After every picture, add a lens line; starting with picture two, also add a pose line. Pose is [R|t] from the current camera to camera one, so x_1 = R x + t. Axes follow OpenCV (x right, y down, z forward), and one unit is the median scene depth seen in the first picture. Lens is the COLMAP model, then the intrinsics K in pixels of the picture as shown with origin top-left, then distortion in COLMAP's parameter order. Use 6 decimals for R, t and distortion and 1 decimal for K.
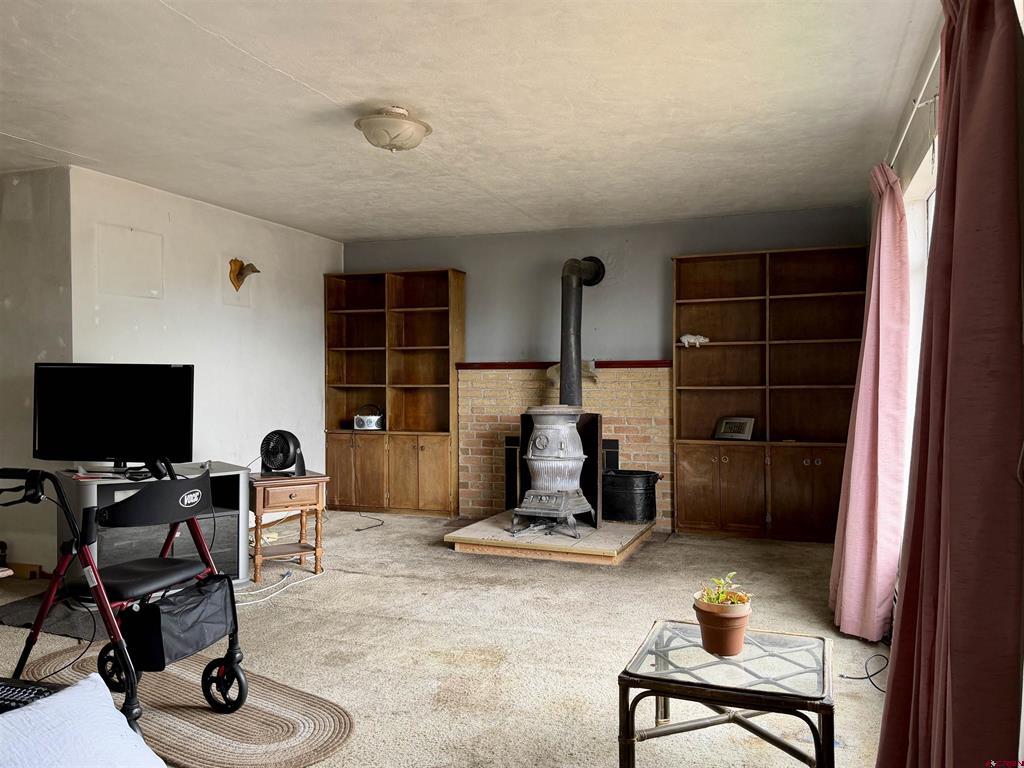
lens RADIAL K [[808.5, 0, 512.0], [0, 808.5, 384.0], [0, 0, 1]] dist [-0.003645, -0.006749]
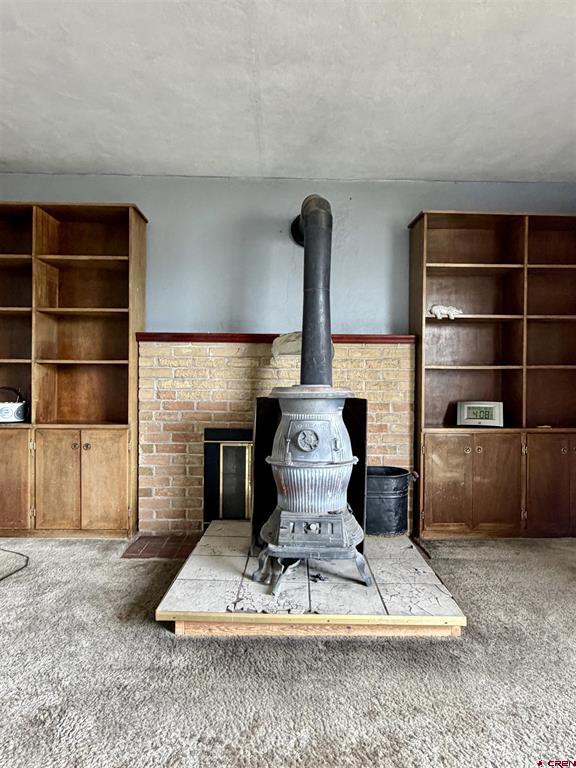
lens RADIAL K [[462.0, 0, 288.0], [0, 462.0, 384.0], [0, 0, 1]] dist [-0.012240, -0.000265]
pose [[0.928189, 0.008255, 0.372017, -0.098987], [-0.007410, 0.999966, -0.003702, 0.022931], [-0.372034, 0.000679, 0.928219, 0.549297]]
